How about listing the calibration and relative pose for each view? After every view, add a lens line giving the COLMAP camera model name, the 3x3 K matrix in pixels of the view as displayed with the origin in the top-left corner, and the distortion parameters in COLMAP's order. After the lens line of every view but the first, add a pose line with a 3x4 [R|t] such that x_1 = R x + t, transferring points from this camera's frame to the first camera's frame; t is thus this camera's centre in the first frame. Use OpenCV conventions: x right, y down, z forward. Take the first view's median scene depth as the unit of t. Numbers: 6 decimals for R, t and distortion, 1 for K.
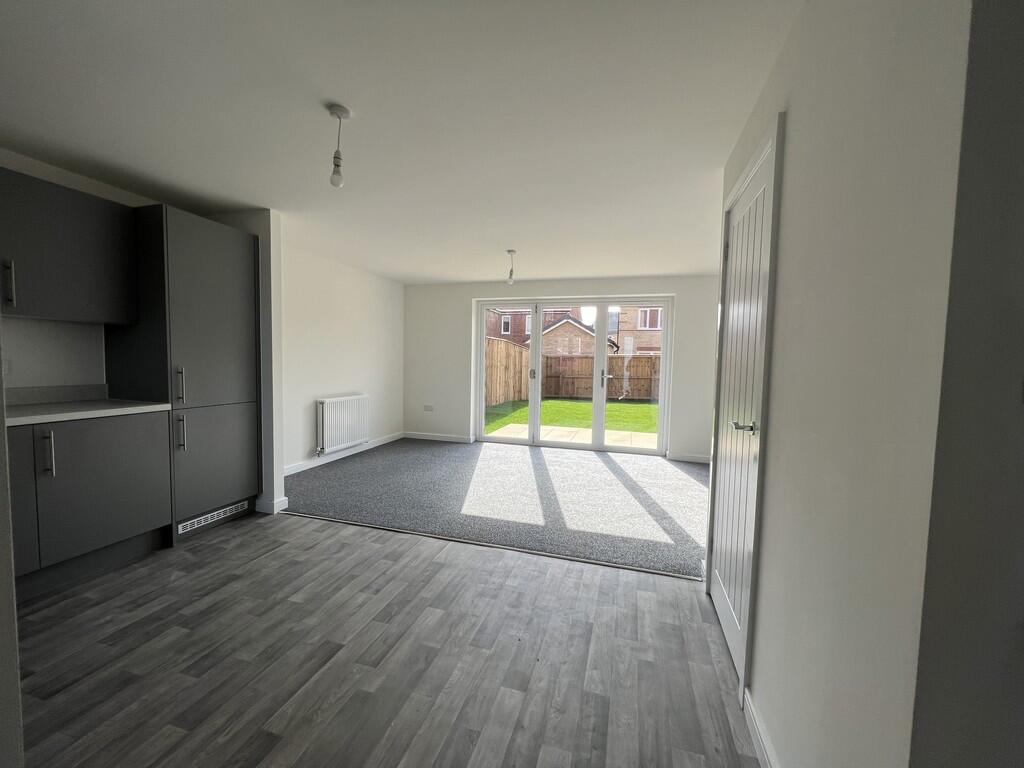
lens RADIAL K [[410.2, 0, 512.6], [0, 410.2, 383.7], [0, 0, 1]] dist [-0.000525, 0.000042]
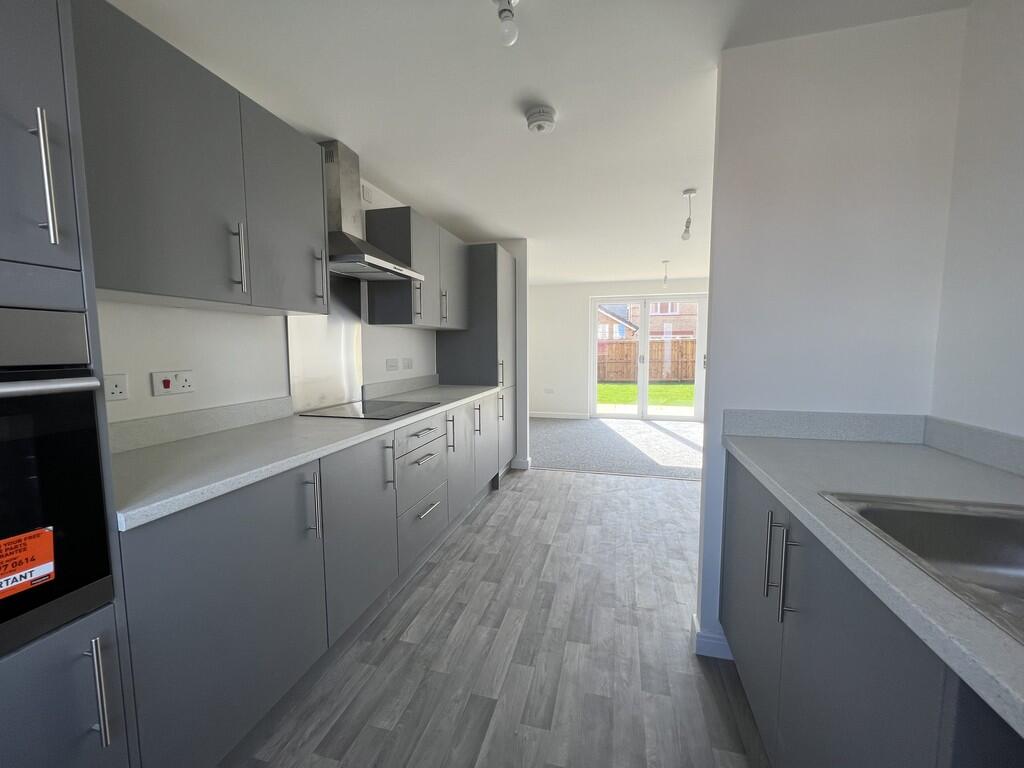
lens RADIAL K [[410.2, 0, 510.2], [0, 410.2, 380.8], [0, 0, 1]] dist [-0.000525, 0.000042]
pose [[0.999383, -0.026265, 0.023298, -0.365610], [0.025657, 0.999332, 0.026025, -0.002576], [-0.023966, -0.025412, 0.999390, -0.175108]]
